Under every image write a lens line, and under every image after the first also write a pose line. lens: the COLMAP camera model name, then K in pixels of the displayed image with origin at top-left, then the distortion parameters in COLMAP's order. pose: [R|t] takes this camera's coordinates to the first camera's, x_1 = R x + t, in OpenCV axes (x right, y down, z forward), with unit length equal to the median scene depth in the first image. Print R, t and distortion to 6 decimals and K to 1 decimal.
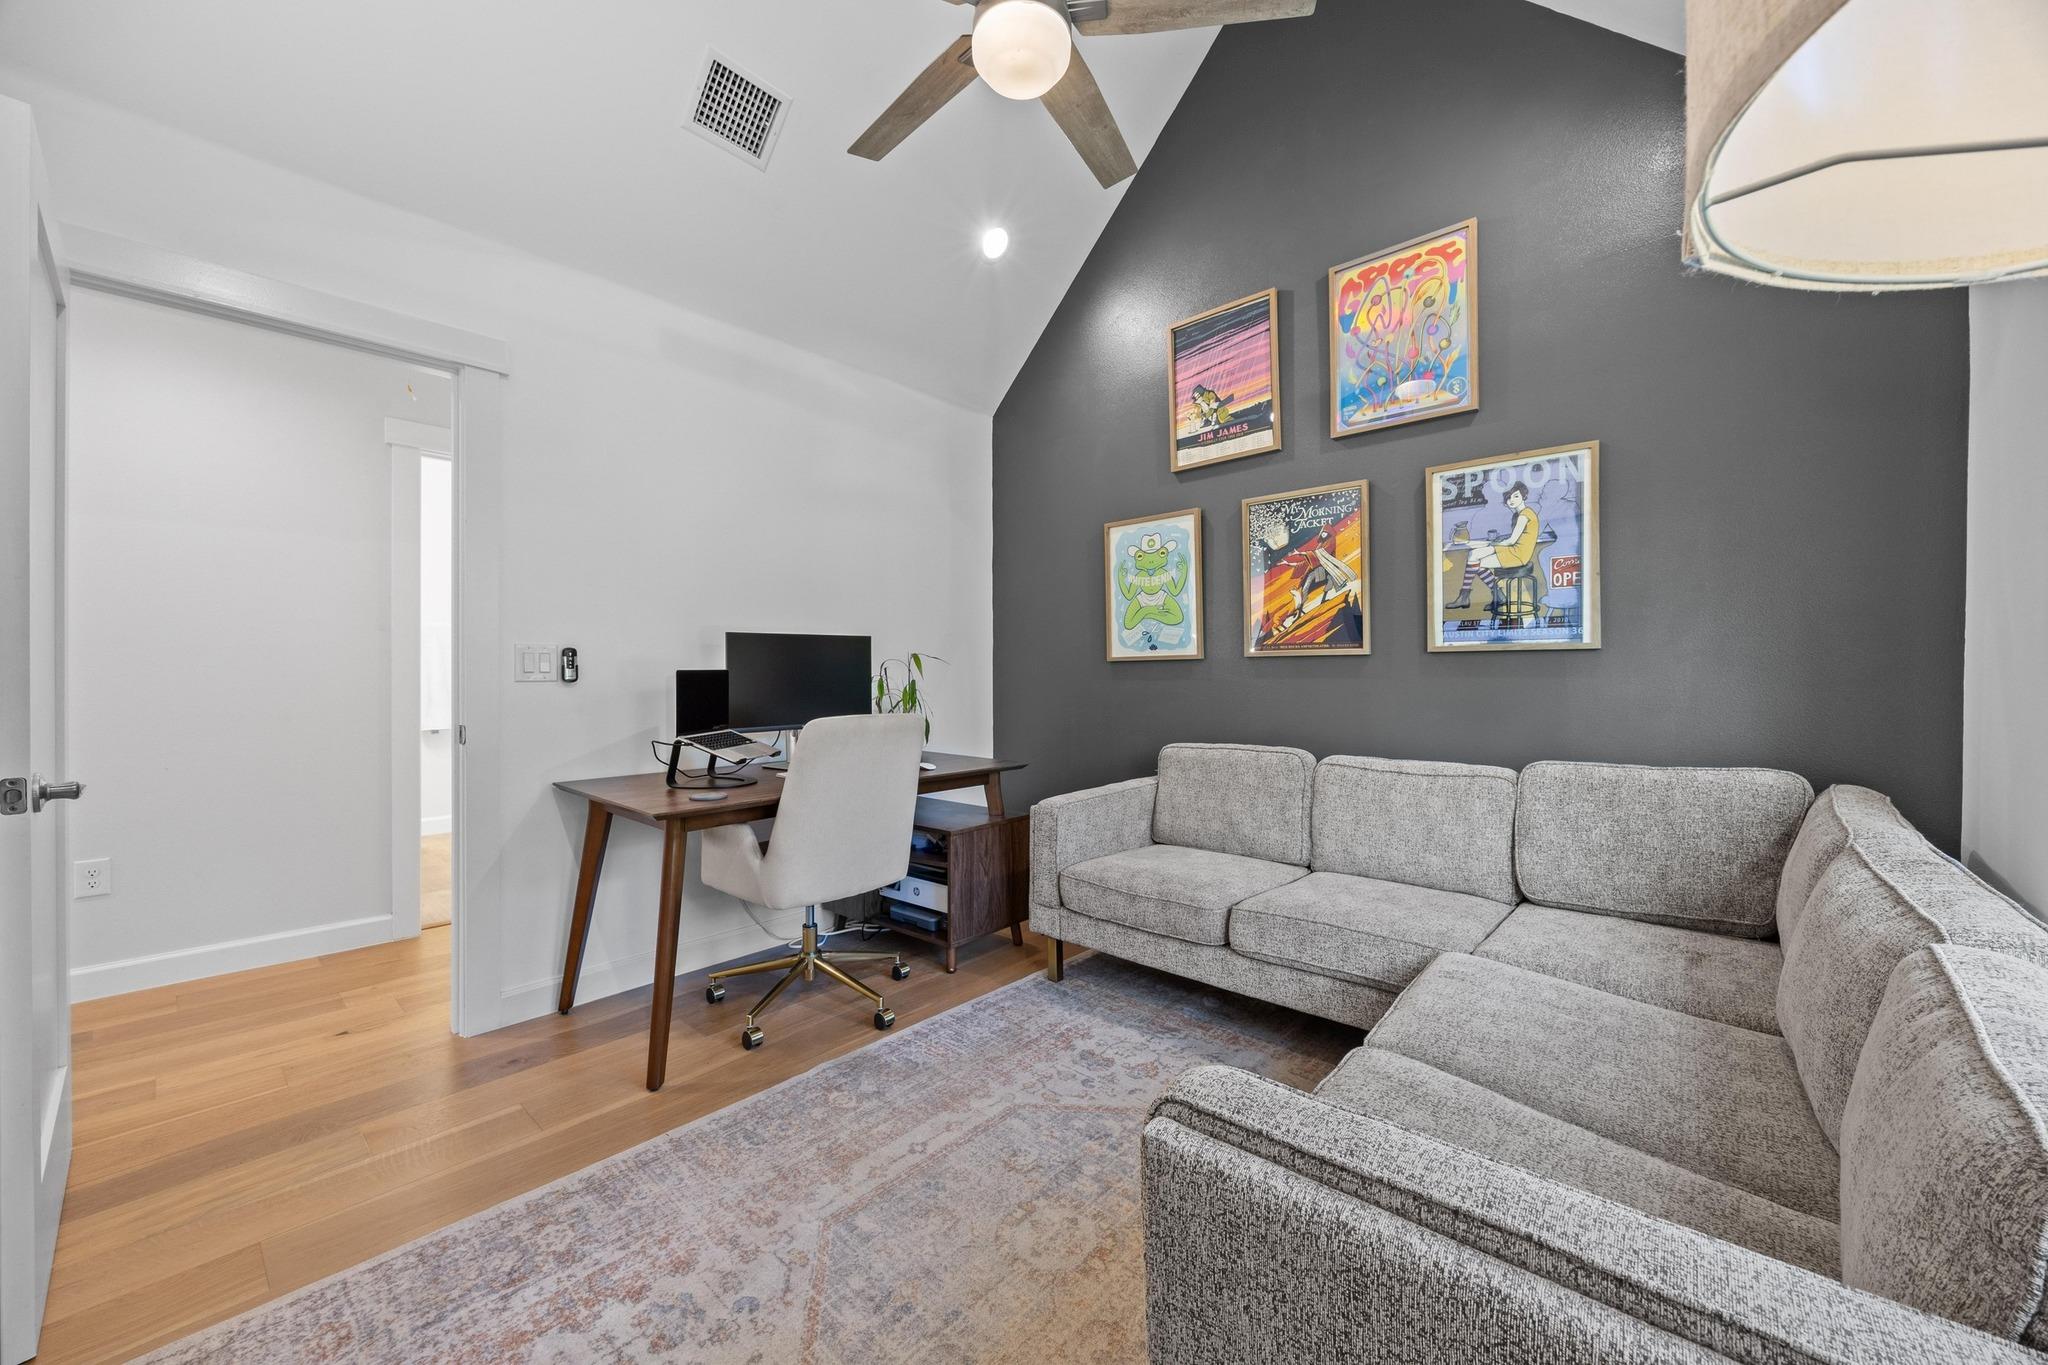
lens RADIAL K [[777.6, 0, 1018.7], [0, 777.6, 670.4], [0, 0, 1]] dist [0.003032, 0.000730]
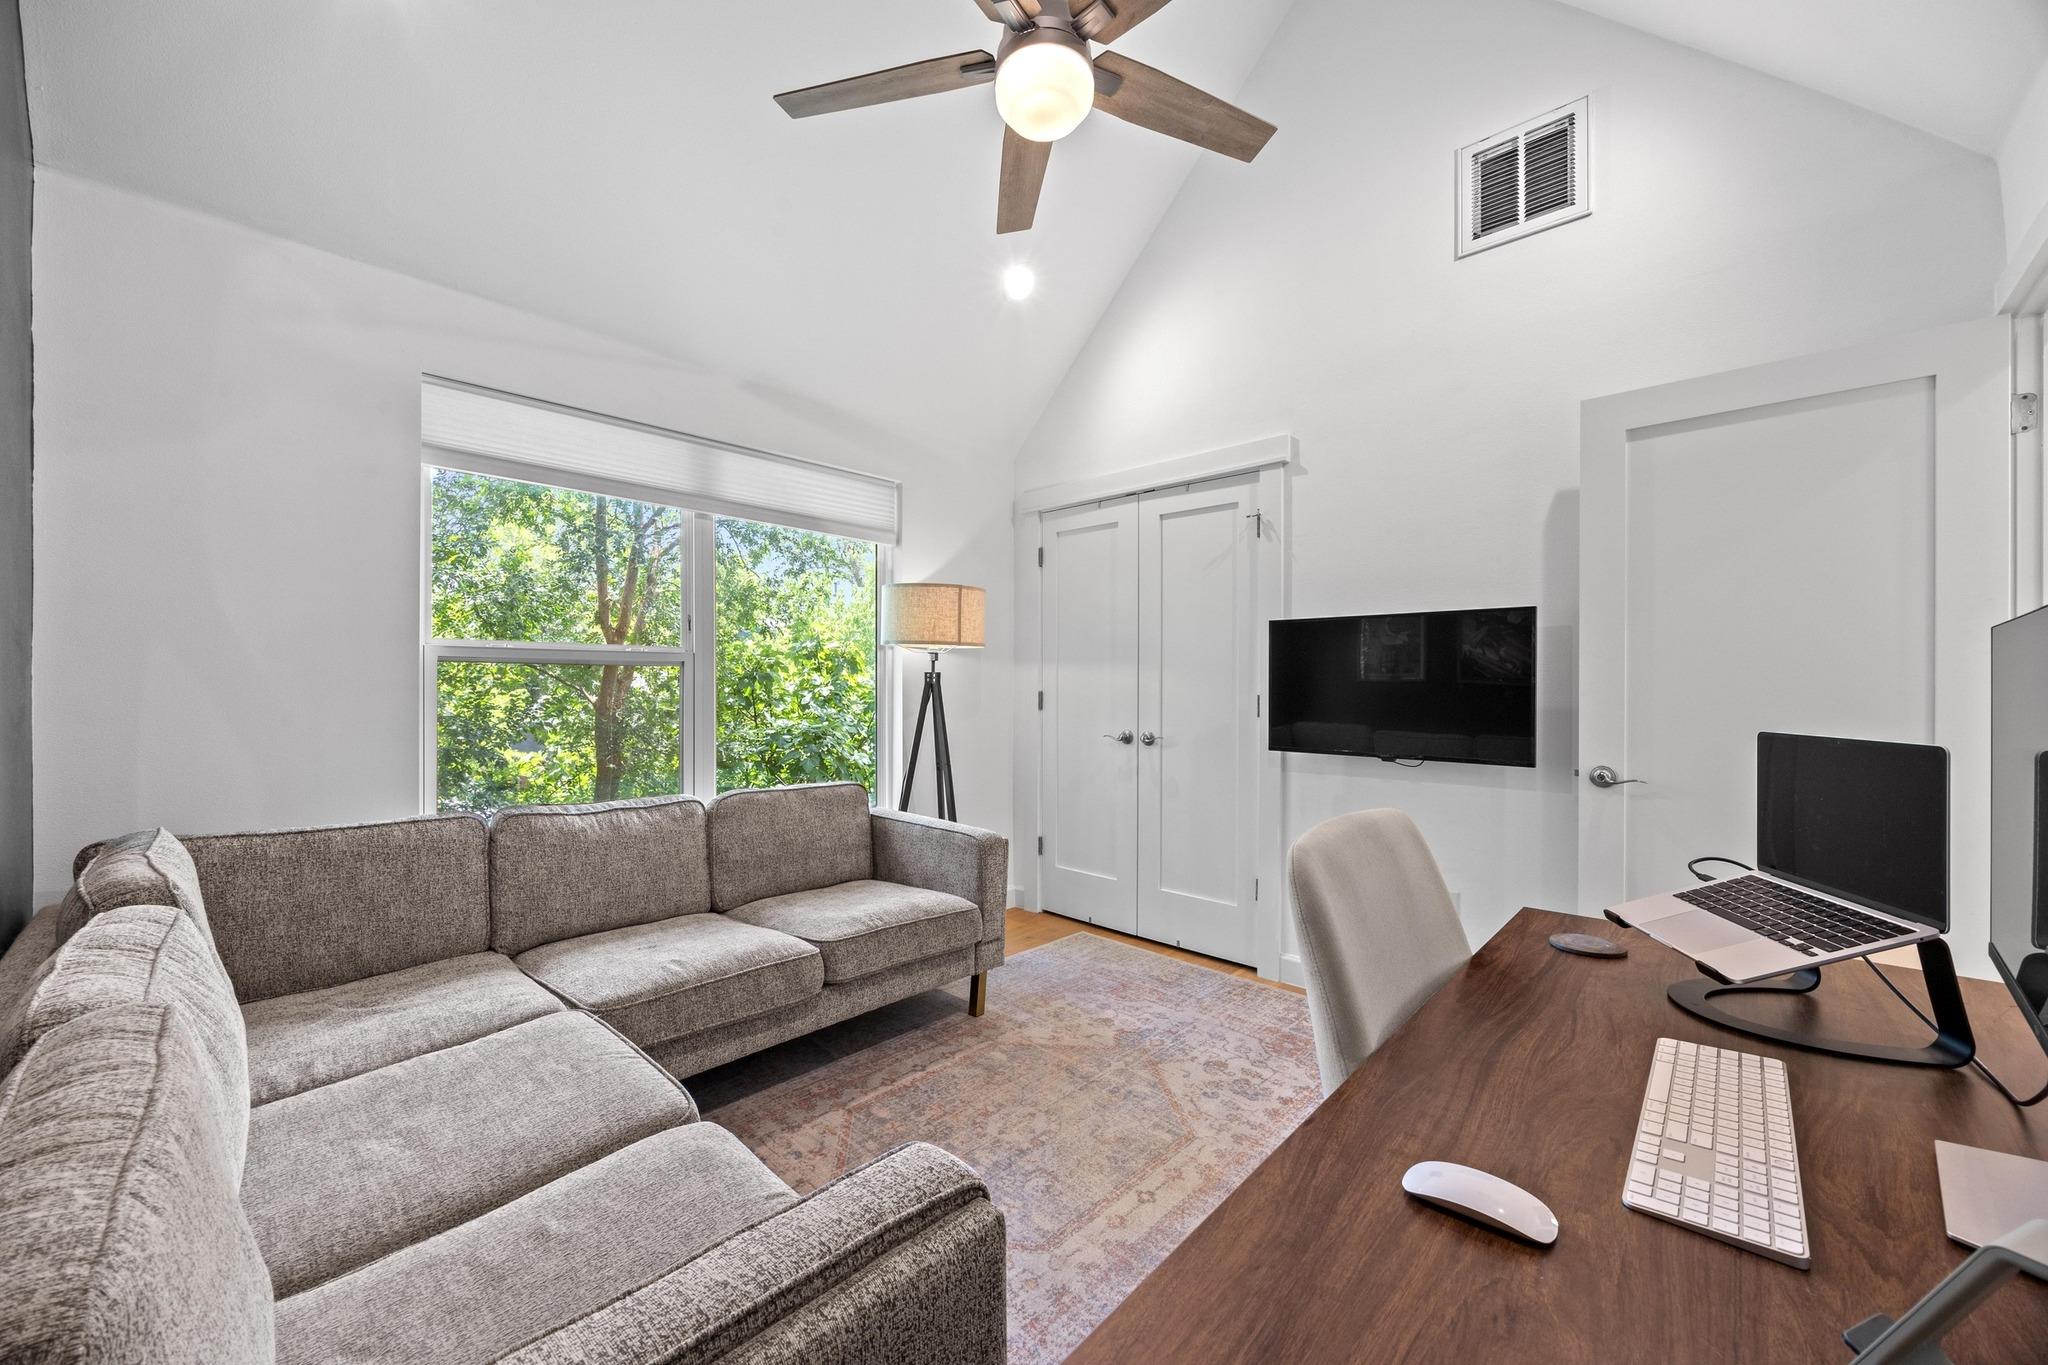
lens RADIAL K [[777.6, 0, 1028.4], [0, 777.6, 691.5], [0, 0, 1]] dist [0.003032, 0.000730]
pose [[-0.999770, -0.000524, 0.021463, -0.001491], [-0.000494, 0.999999, 0.001408, -0.027997], [-0.021464, 0.001397, -0.999769, 2.235266]]
